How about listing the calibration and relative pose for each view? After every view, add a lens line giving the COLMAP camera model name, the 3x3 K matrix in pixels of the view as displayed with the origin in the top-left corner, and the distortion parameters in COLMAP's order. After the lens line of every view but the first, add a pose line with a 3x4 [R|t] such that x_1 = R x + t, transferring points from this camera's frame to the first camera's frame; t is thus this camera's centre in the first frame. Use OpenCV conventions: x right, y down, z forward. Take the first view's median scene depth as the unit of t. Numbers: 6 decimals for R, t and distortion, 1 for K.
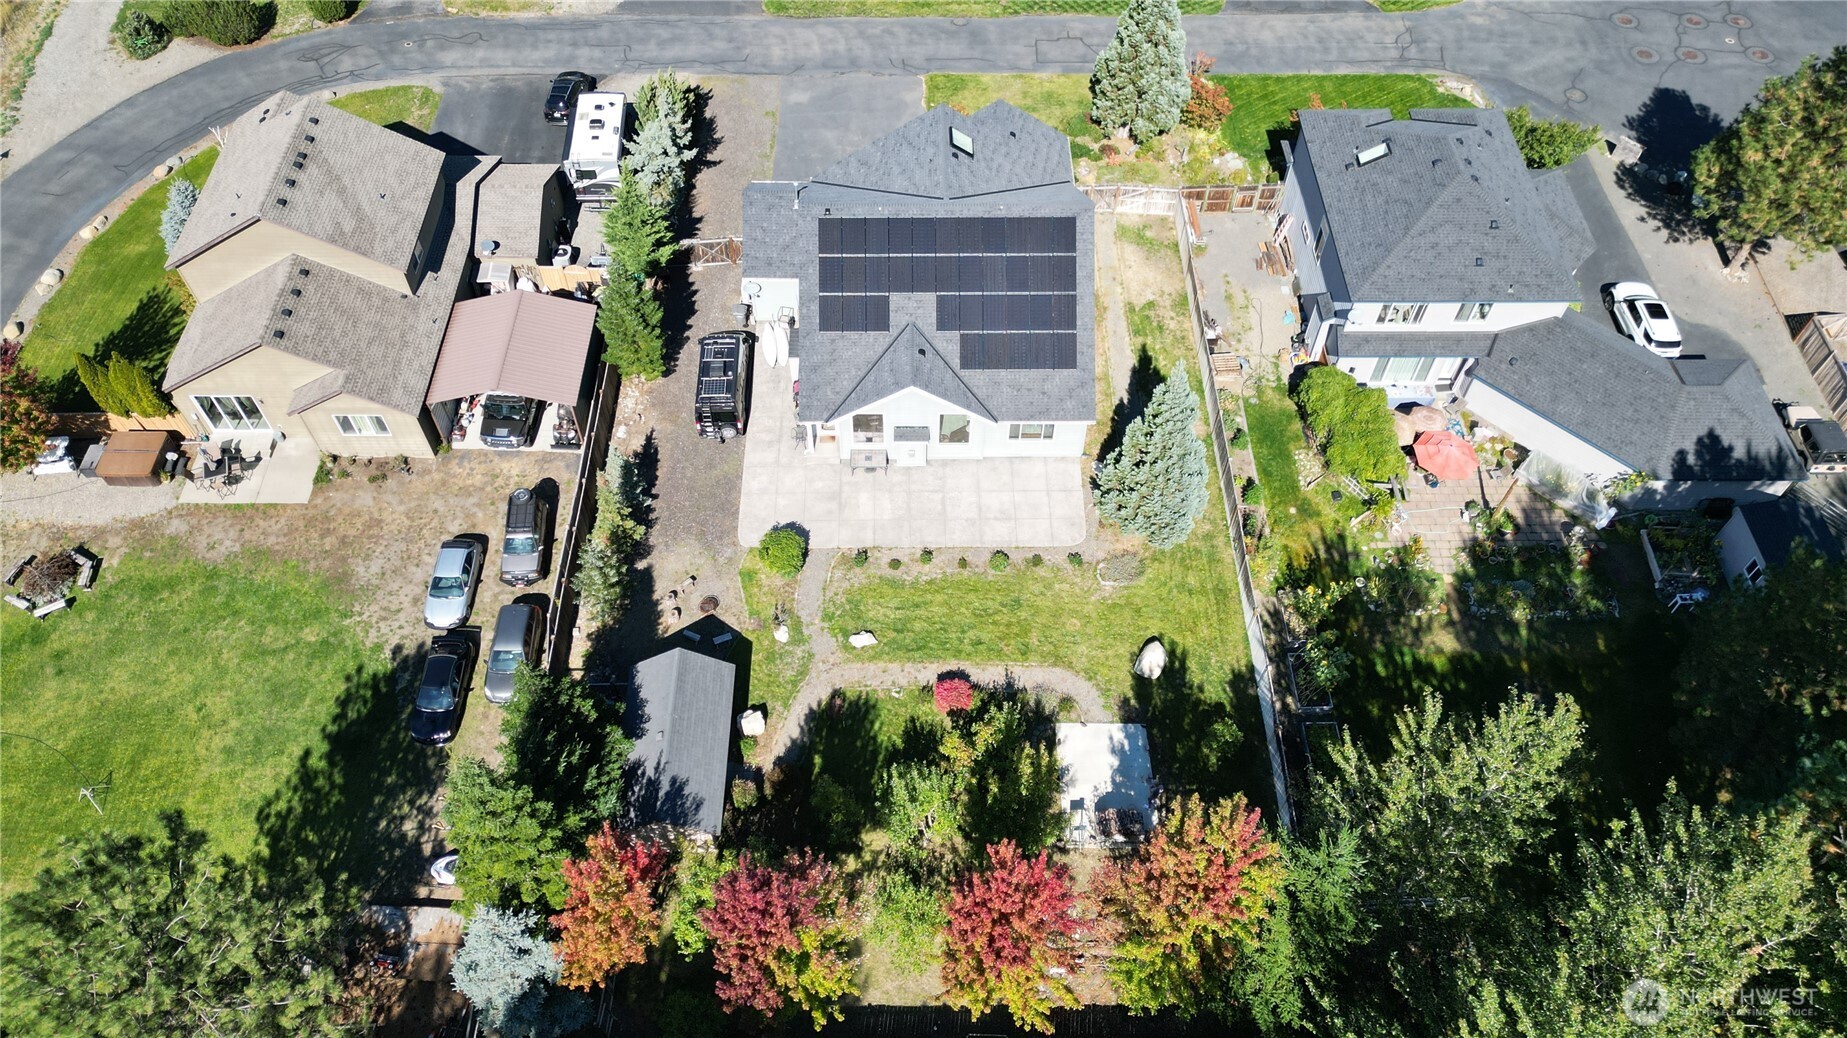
lens RADIAL K [[1285.3, 0, 922.3], [0, 1285.3, 521.2], [0, 0, 1]] dist [0.004323, -0.010284]
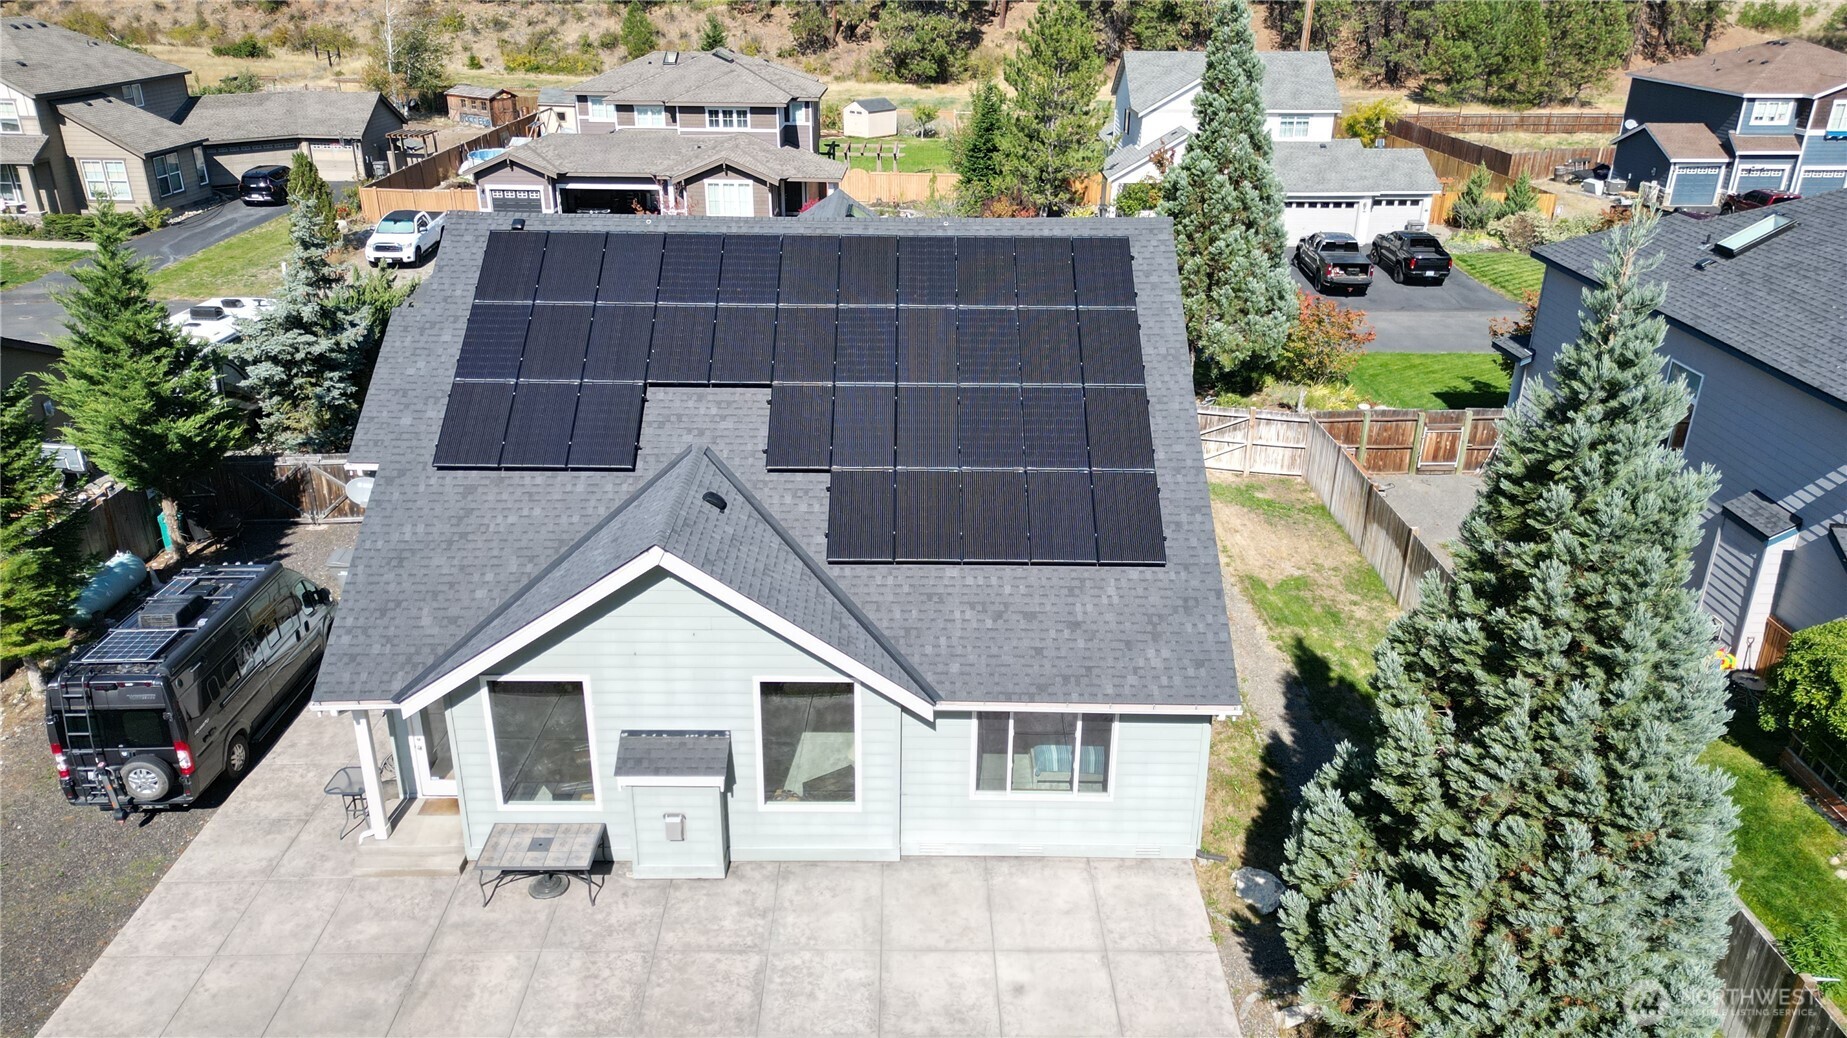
lens RADIAL K [[1285.3, 0, 923.0], [0, 1285.3, 505.7], [0, 0, 1]] dist [0.004323, -0.010284]
pose [[0.999931, -0.000002, 0.011742, 0.051409], [0.006105, 0.854309, -0.519730, 0.047845], [-0.010030, 0.519766, 0.854250, 0.705135]]
